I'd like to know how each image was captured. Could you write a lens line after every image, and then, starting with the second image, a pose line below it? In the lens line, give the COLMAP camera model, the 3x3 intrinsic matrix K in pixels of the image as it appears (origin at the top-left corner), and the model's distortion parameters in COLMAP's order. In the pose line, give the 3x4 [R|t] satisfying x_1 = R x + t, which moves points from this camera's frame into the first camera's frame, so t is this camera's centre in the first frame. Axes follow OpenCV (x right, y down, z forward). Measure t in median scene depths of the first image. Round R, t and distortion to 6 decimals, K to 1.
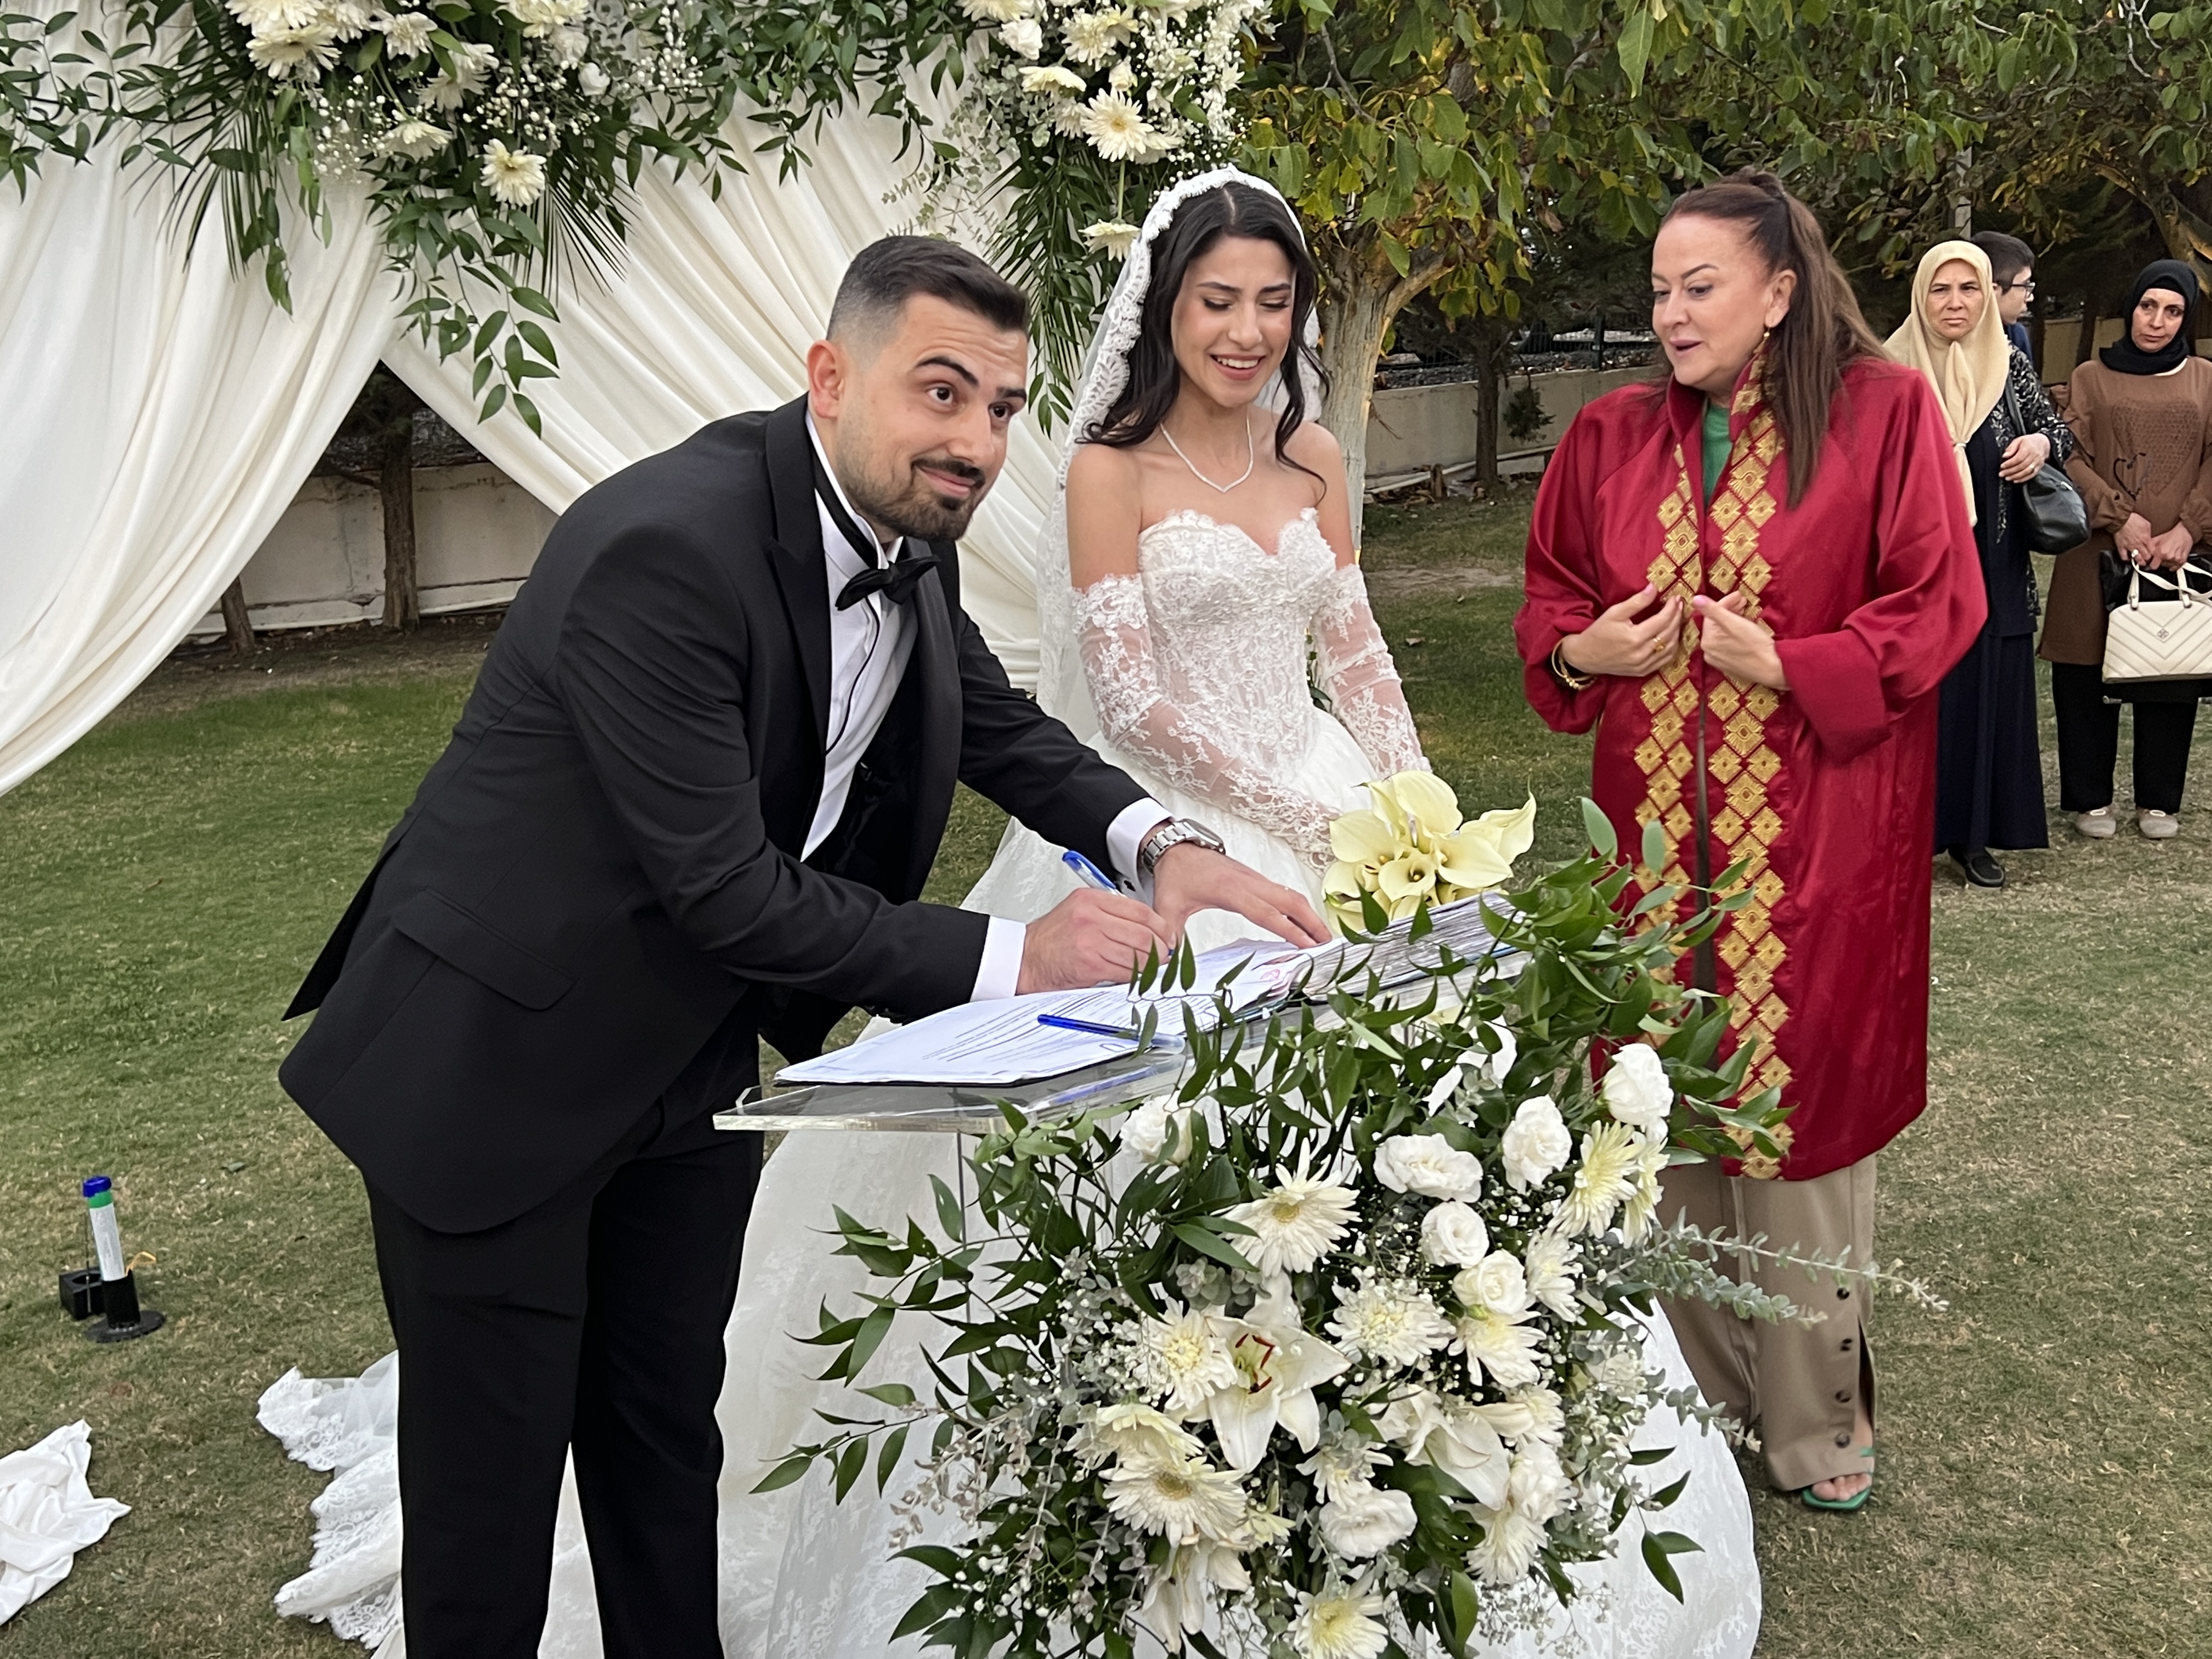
lens RADIAL K [[2314.3, 0, 1118.4], [0, 2314.3, 817.3], [0, 0, 1]] dist [0.018592, 0.000000]
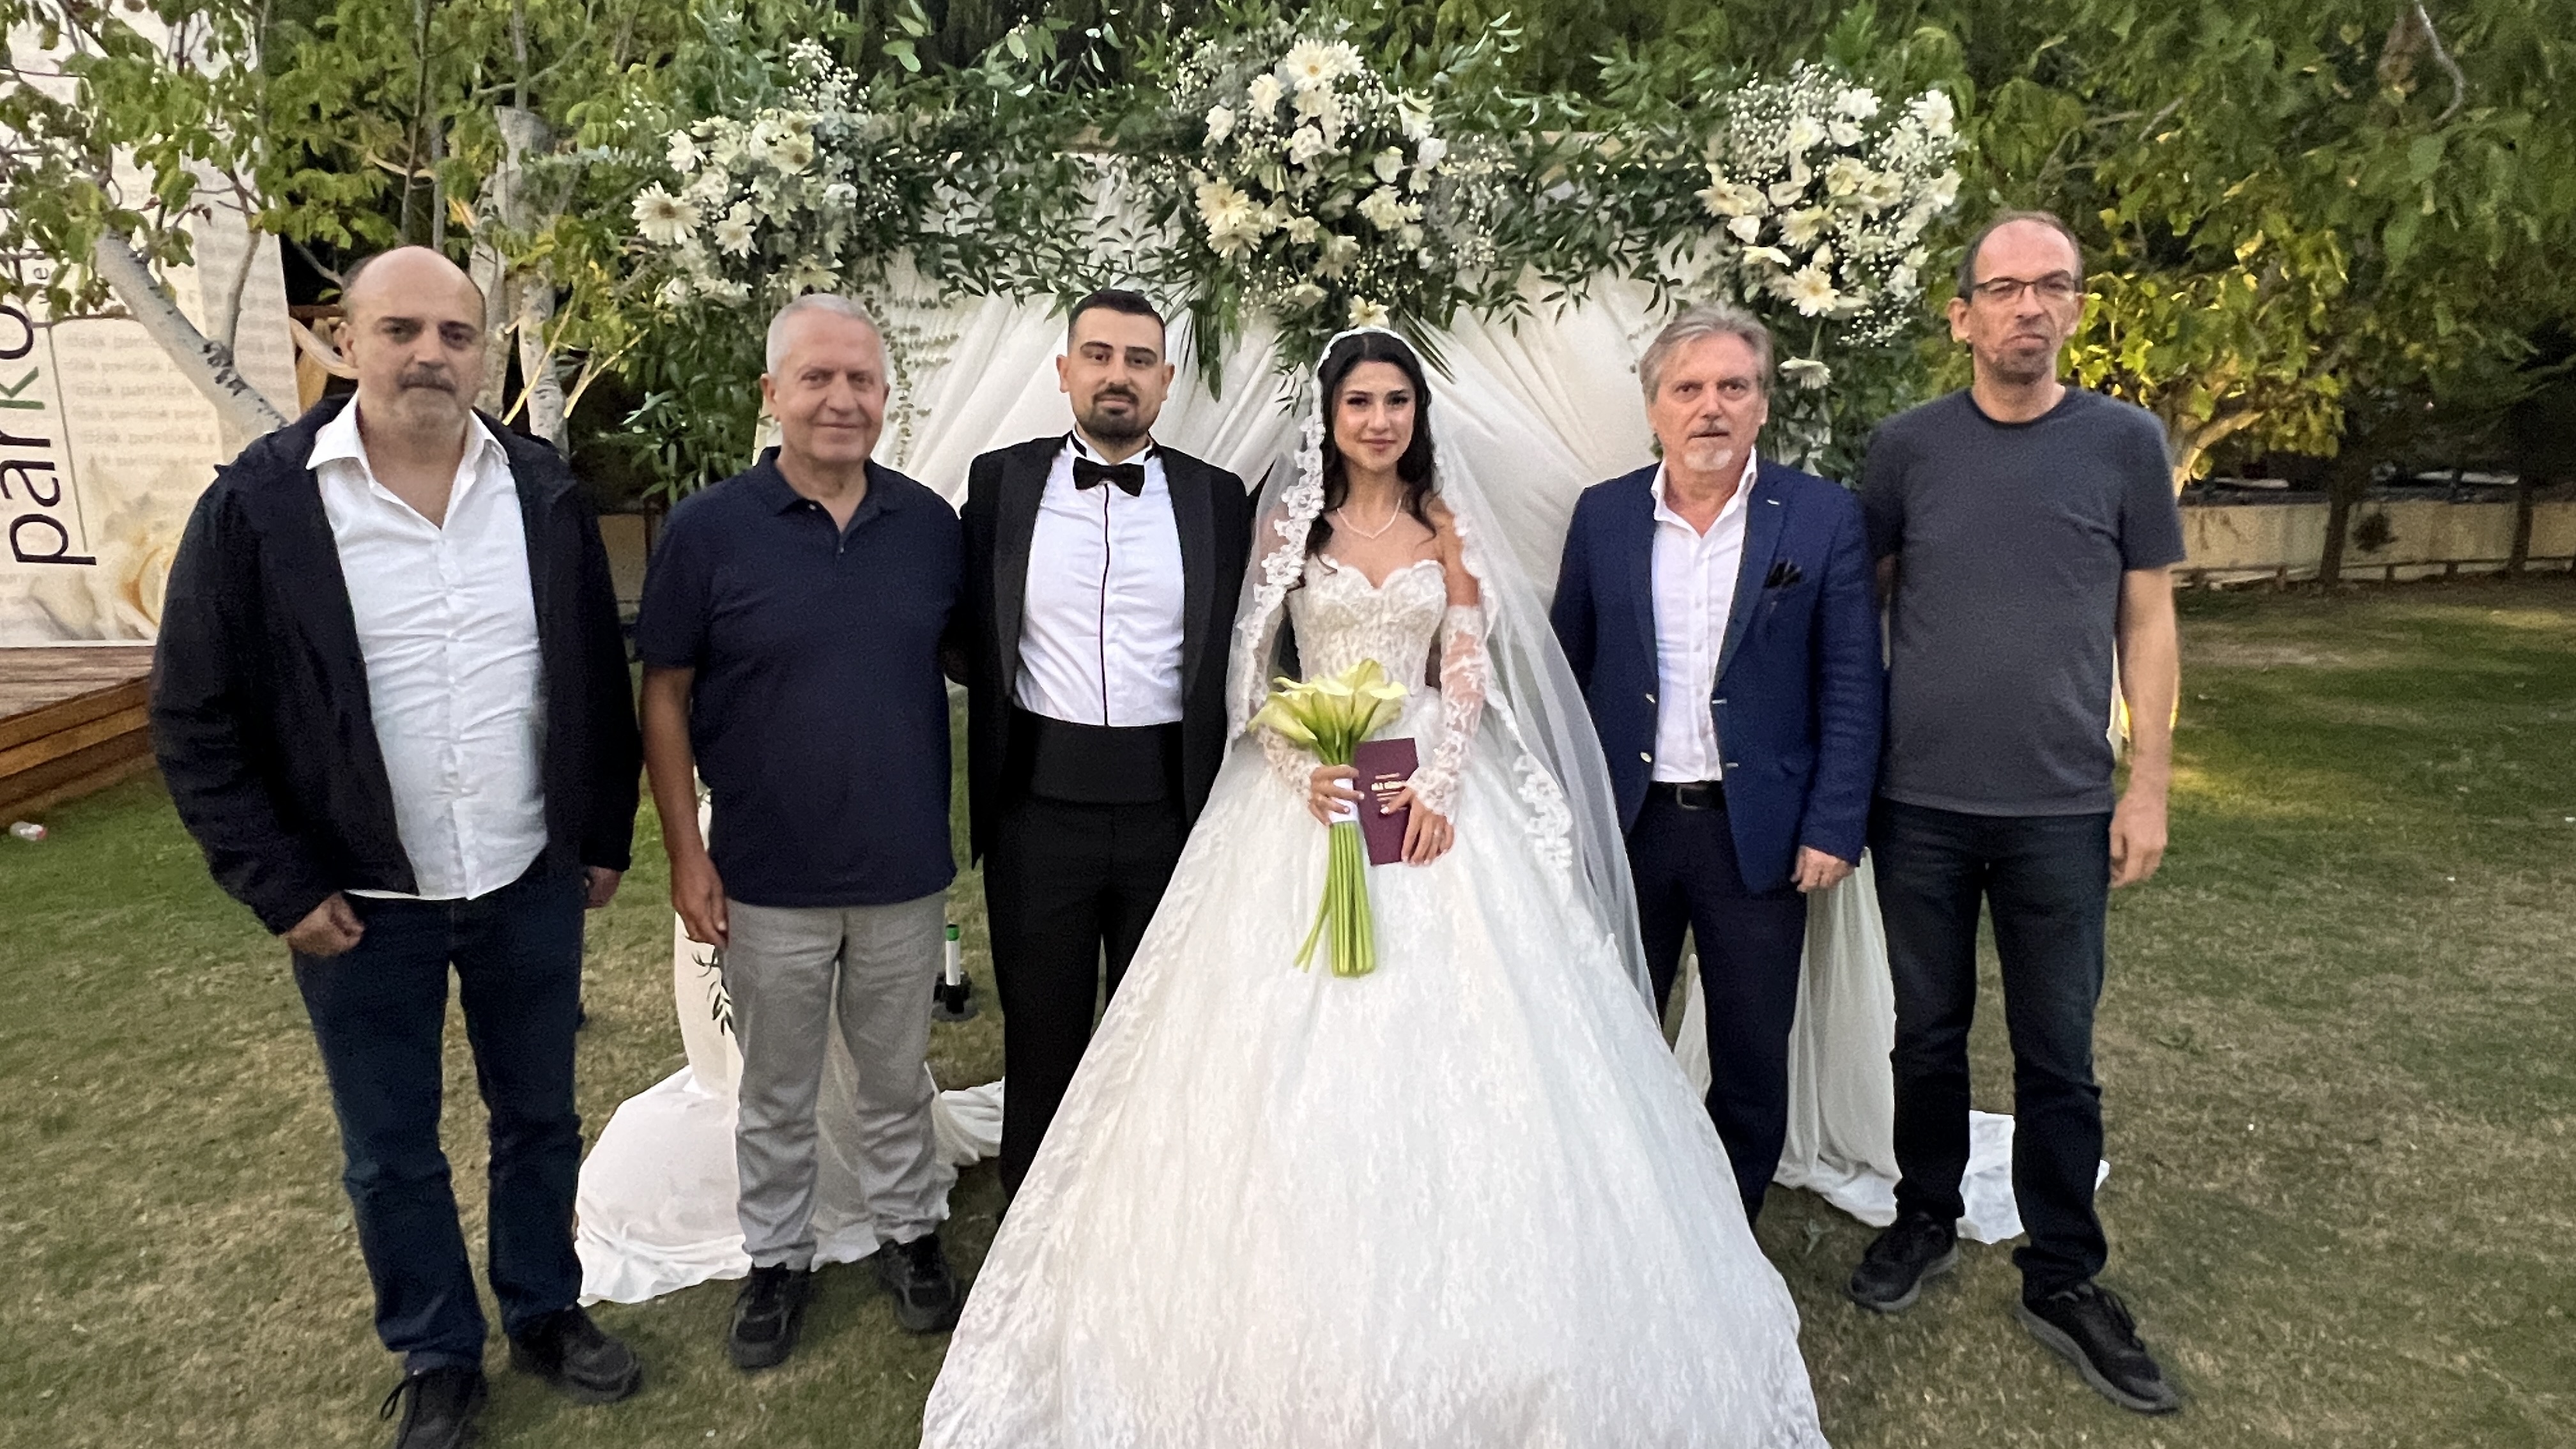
lens RADIAL K [[1494.4, 0, 1304.2], [0, 1494.4, 724.1], [0, 0, 1]] dist [-0.034172, 0.020355]
pose [[0.883874, 0.132311, -0.448620, 0.182504], [-0.138746, 0.990152, 0.018665, -0.025737], [0.446672, 0.045747, 0.893528, 0.116019]]
